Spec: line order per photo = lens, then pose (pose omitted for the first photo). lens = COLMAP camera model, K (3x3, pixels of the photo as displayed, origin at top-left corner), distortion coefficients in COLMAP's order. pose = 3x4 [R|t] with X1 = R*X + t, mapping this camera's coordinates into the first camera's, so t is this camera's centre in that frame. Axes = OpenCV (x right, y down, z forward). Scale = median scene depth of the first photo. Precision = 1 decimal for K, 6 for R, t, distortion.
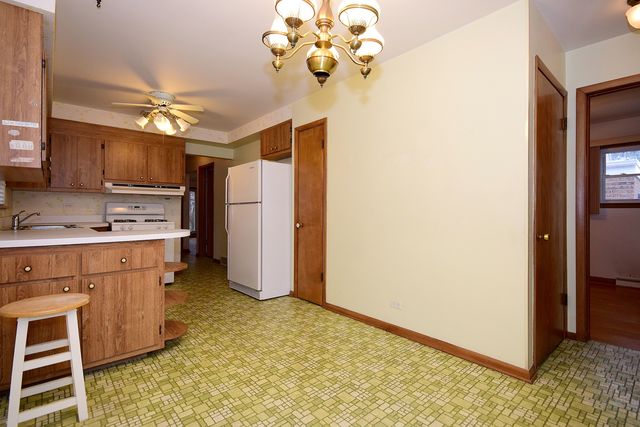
lens RADIAL K [[304.4, 0, 321.7], [0, 304.4, 212.3], [0, 0, 1]] dist [0.016680, -0.007984]
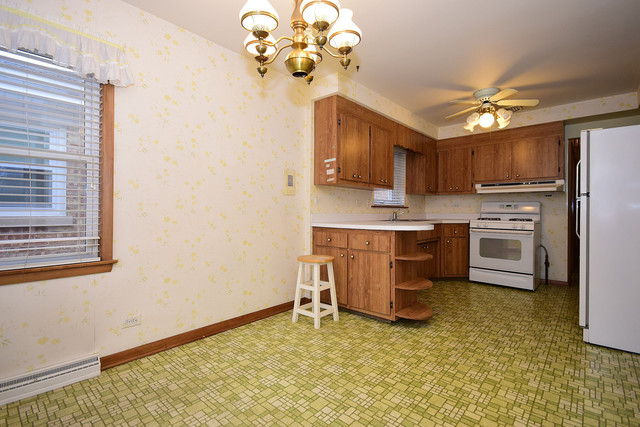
lens RADIAL K [[304.4, 0, 321.7], [0, 304.4, 212.3], [0, 0, 1]] dist [0.016680, -0.007984]
pose [[0.121577, 0.001964, -0.992580, 0.641394], [-0.007814, 0.999969, 0.001022, 0.016335], [0.992551, 0.007631, 0.121588, 0.569889]]
